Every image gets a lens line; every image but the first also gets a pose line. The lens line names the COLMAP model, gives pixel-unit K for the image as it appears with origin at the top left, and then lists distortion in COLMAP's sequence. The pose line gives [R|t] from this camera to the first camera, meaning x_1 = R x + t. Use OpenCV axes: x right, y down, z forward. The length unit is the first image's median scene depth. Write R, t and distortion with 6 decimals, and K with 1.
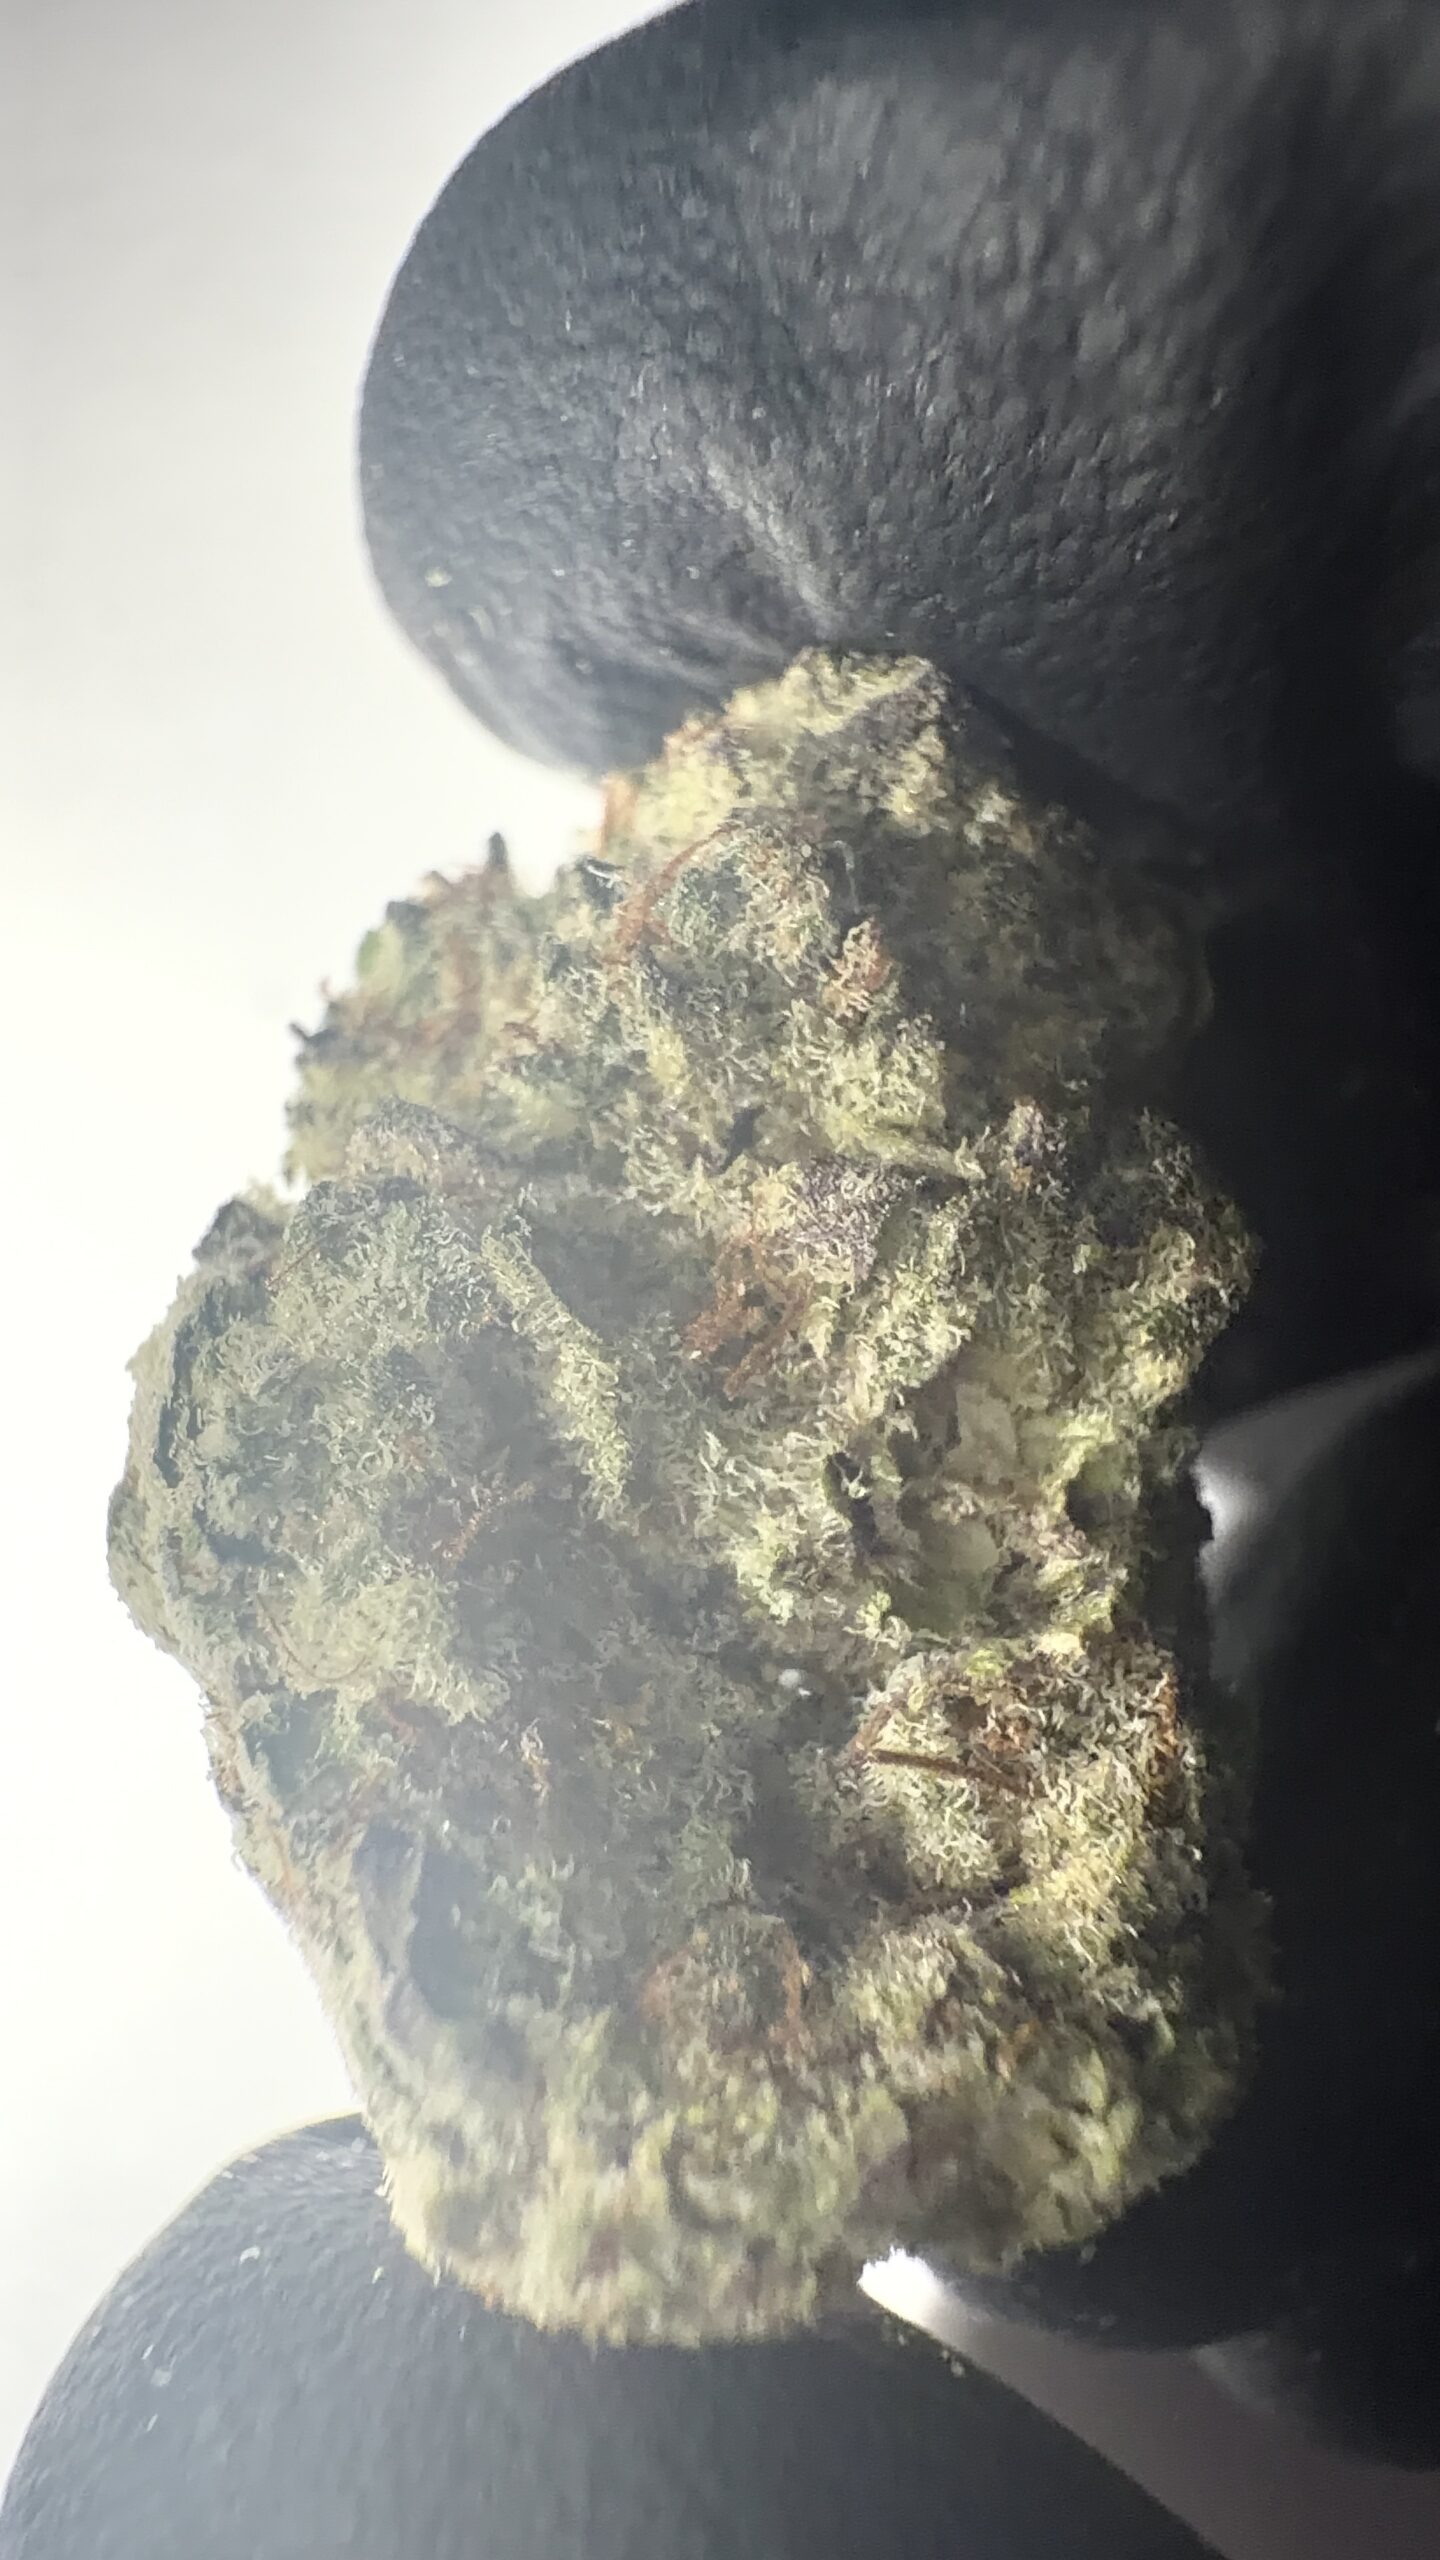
lens RADIAL K [[1465.1, 0, 720.0], [0, 1465.1, 1280.0], [0, 0, 1]] dist [0.004588, 0.001649]
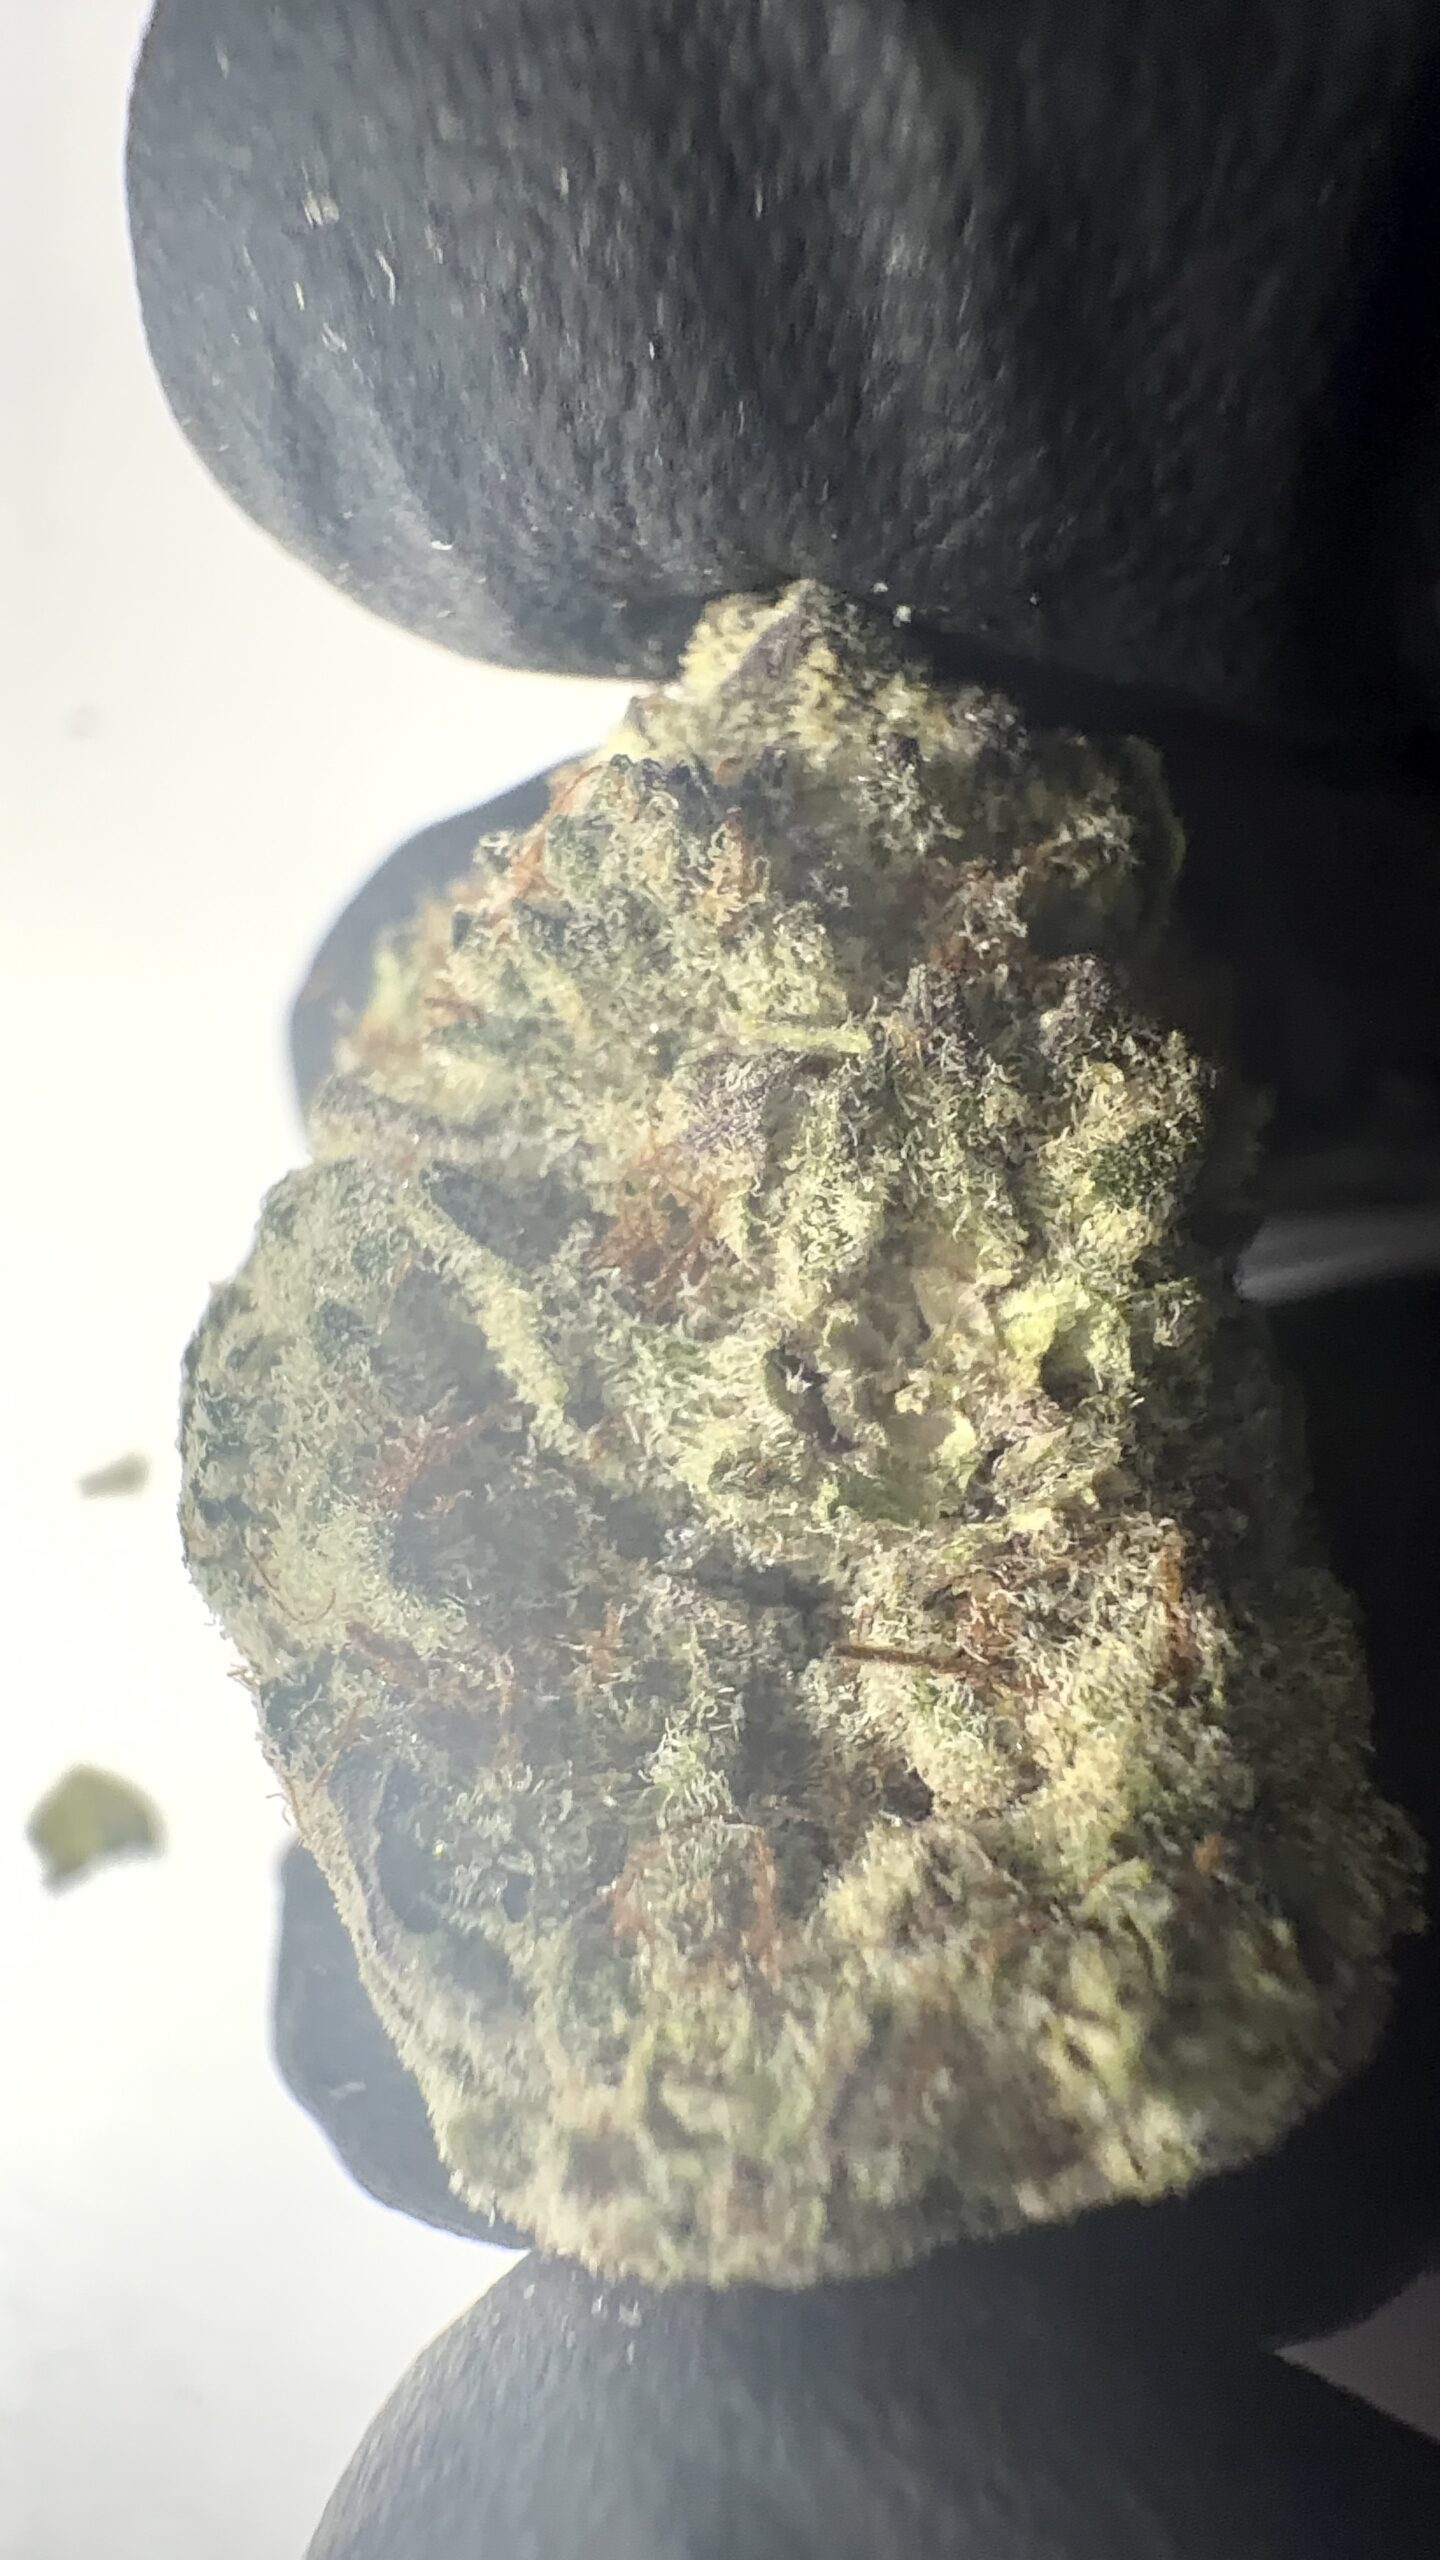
lens RADIAL K [[1475.2, 0, 720.0], [0, 1475.2, 1280.0], [0, 0, 1]] dist [-0.005273, -0.001193]
pose [[0.953004, -0.157688, -0.258684, 0.309516], [0.137707, 0.986027, -0.093740, 0.159102], [0.269851, 0.053712, 0.961403, 0.039981]]
